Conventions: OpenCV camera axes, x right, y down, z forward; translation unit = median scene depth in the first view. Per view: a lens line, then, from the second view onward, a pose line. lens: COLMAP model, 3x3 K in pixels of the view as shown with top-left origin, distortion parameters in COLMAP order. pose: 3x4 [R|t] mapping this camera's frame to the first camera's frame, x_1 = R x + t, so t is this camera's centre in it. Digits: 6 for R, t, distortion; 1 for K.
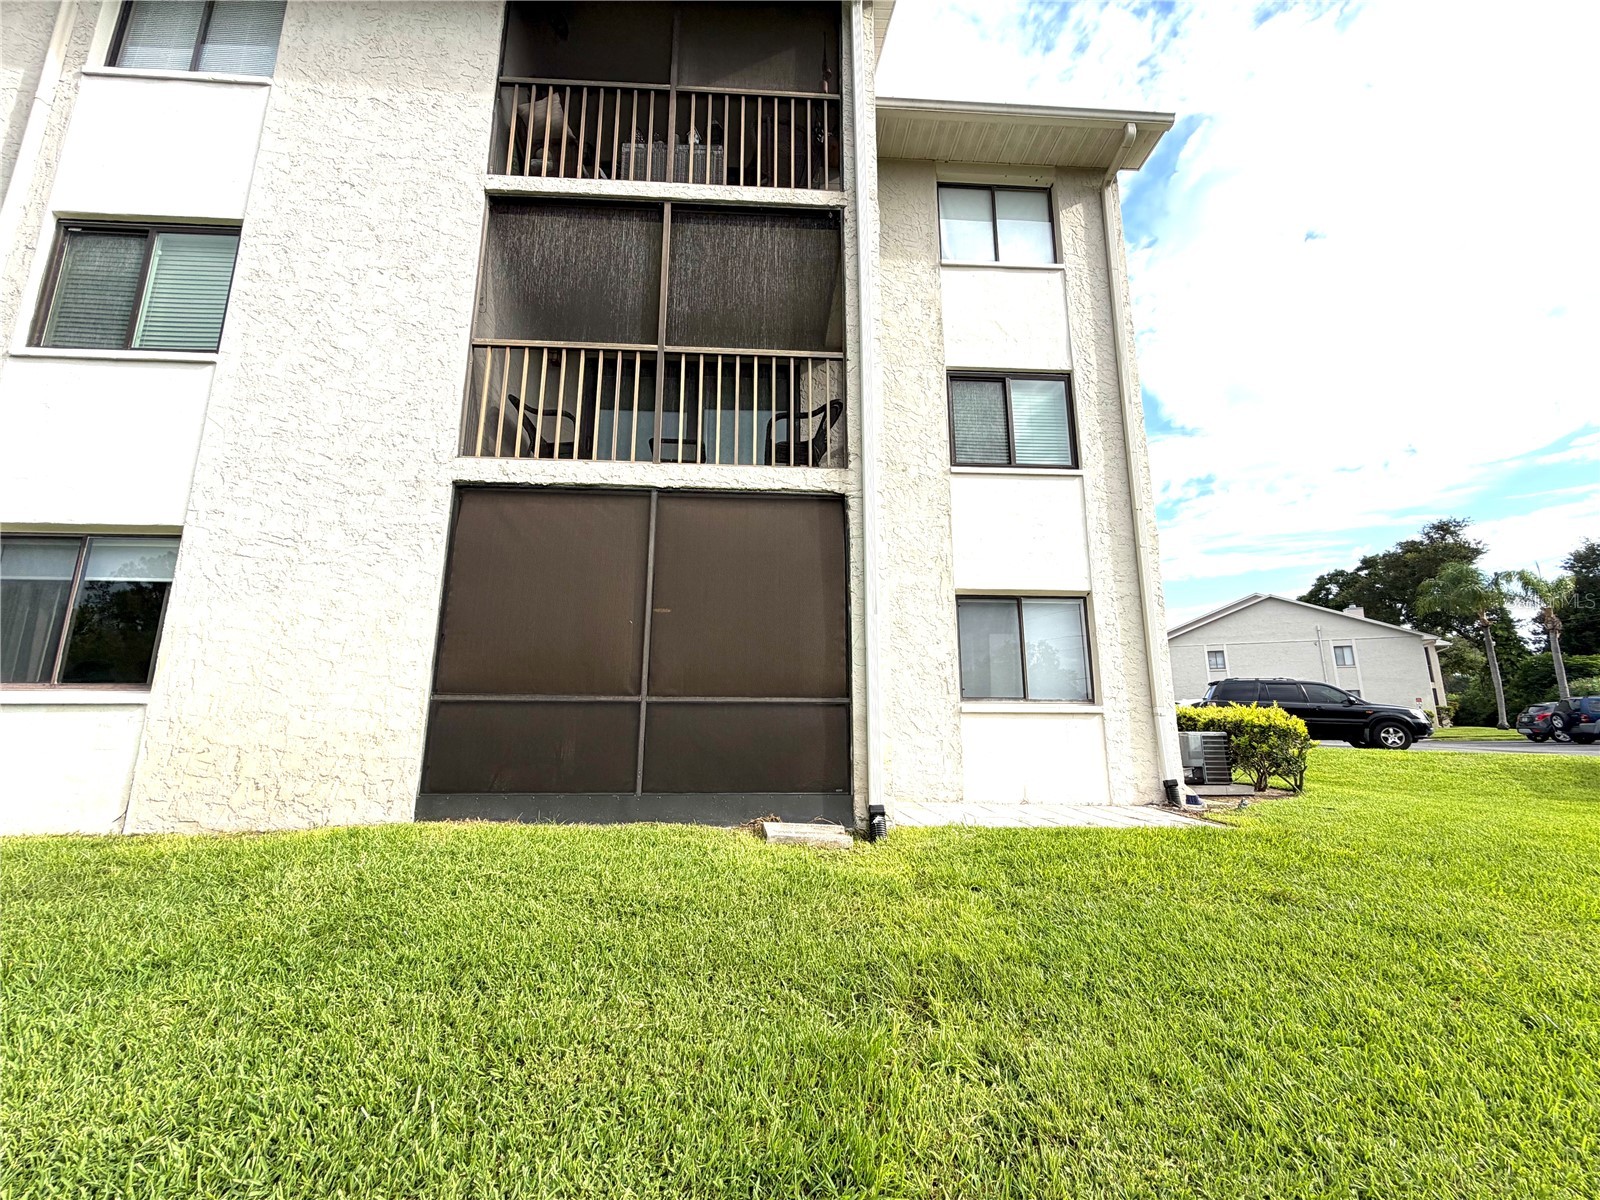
lens RADIAL K [[637.9, 0, 796.2], [0, 637.9, 592.4], [0, 0, 1]] dist [-0.000436, 0.000173]
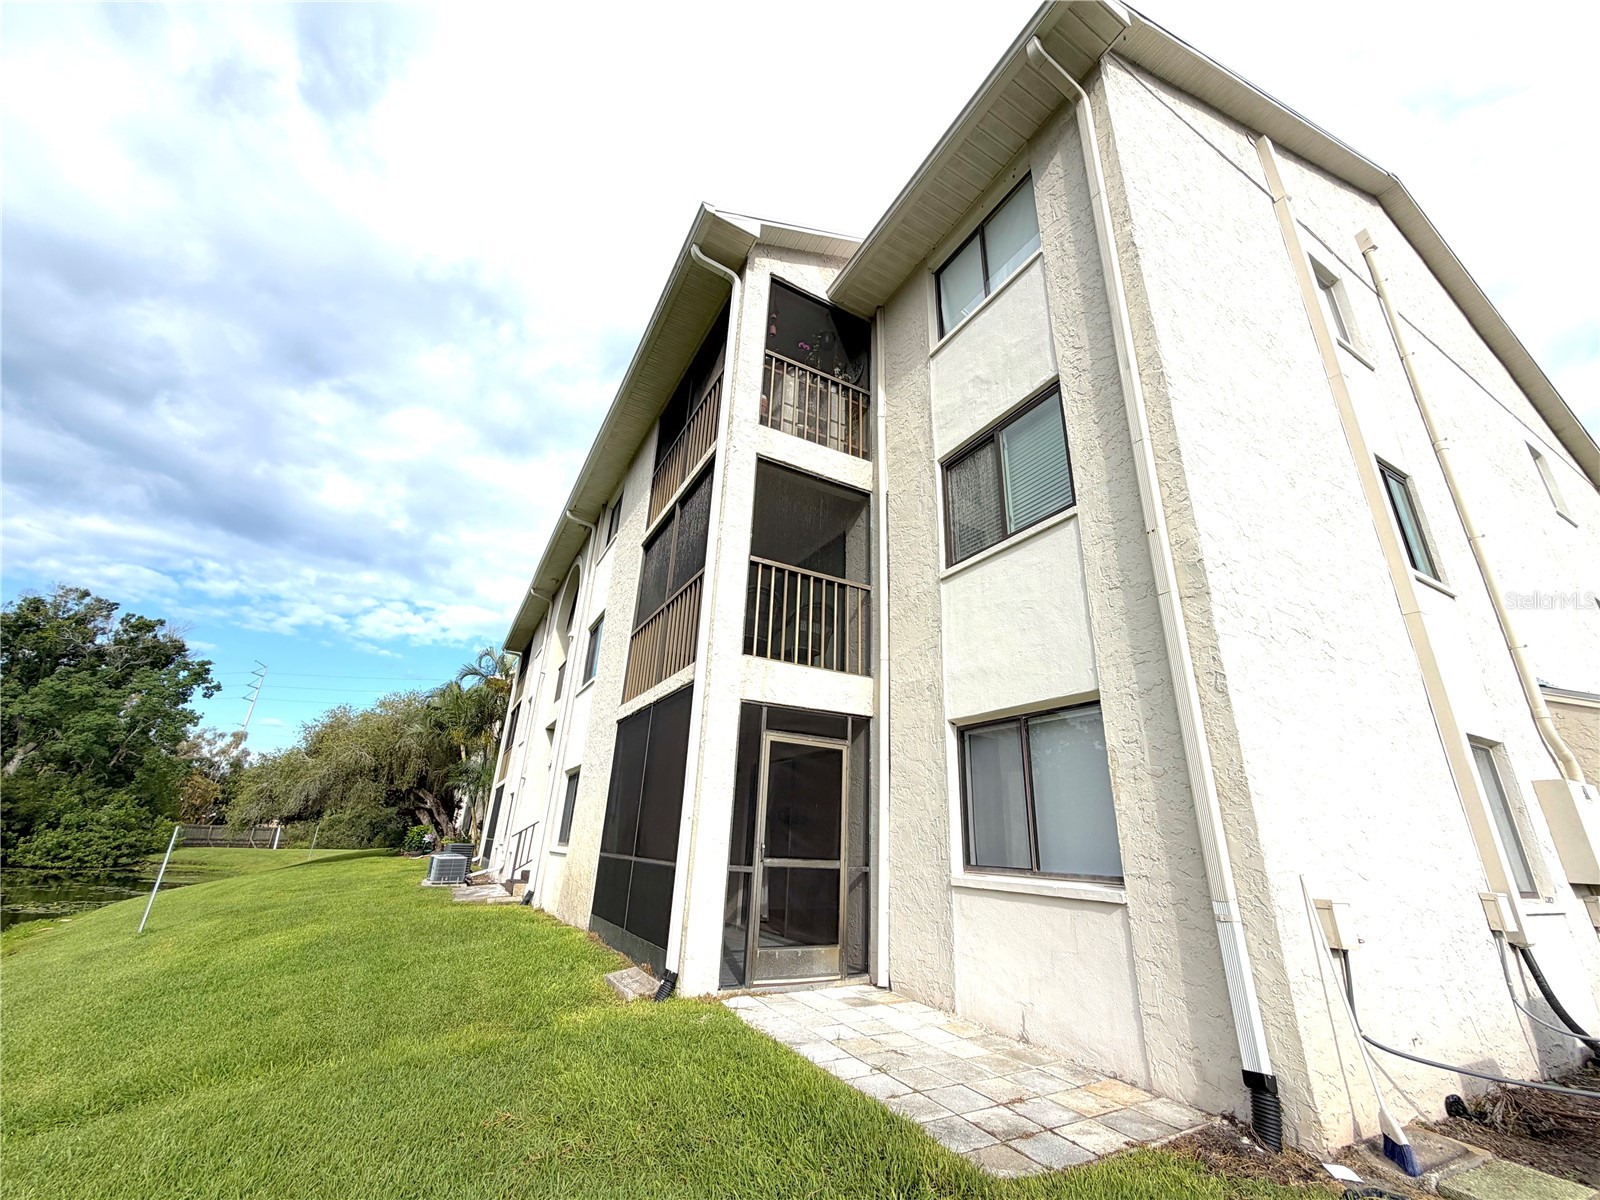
lens RADIAL K [[637.9, 0, 802.7], [0, 637.9, 594.8], [0, 0, 1]] dist [-0.000436, 0.000173]
pose [[0.437260, -0.317044, -0.841598, 1.084015], [0.143433, 0.948406, -0.282758, 0.054165], [0.887824, 0.002926, 0.460175, 0.562943]]
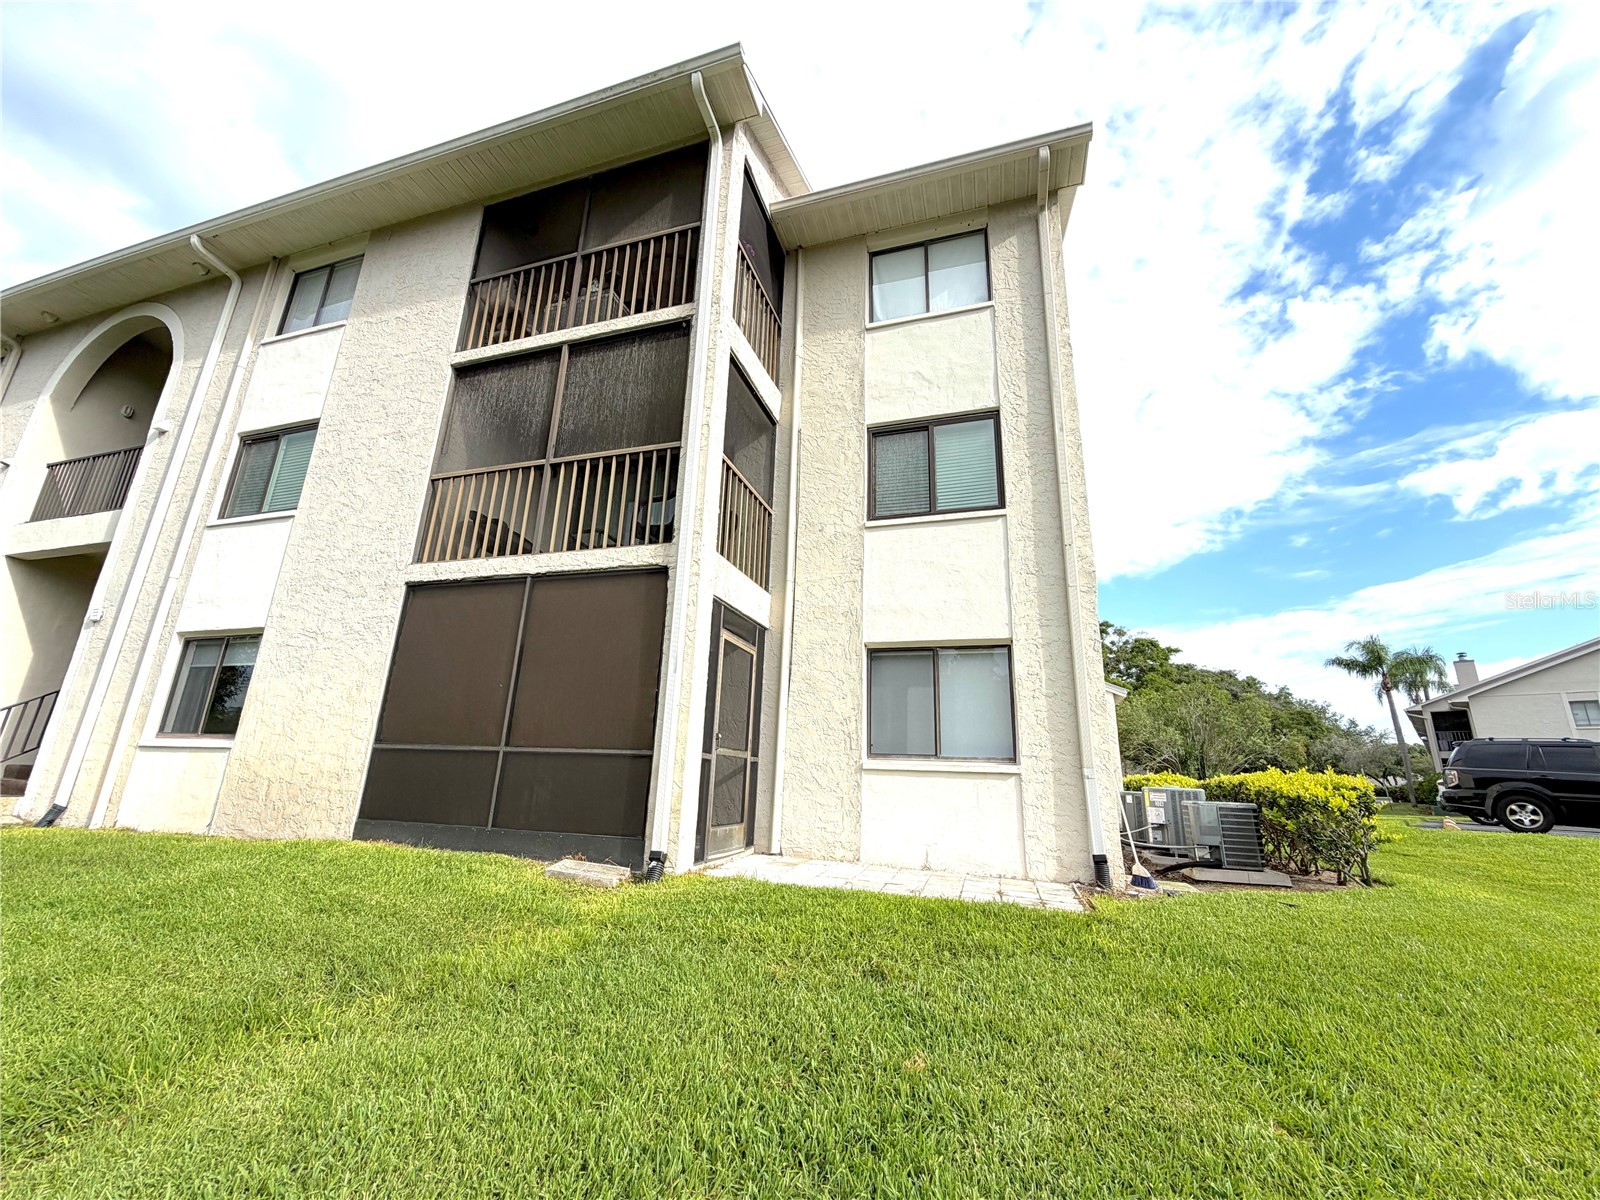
lens RADIAL K [[637.9, 0, 799.8], [0, 637.9, 591.9], [0, 0, 1]] dist [-0.000436, 0.000173]
pose [[0.934898, -0.073327, -0.347259, 0.612671], [0.042432, 0.994500, -0.095761, 0.007922], [0.352371, 0.074792, 0.932867, 0.034679]]
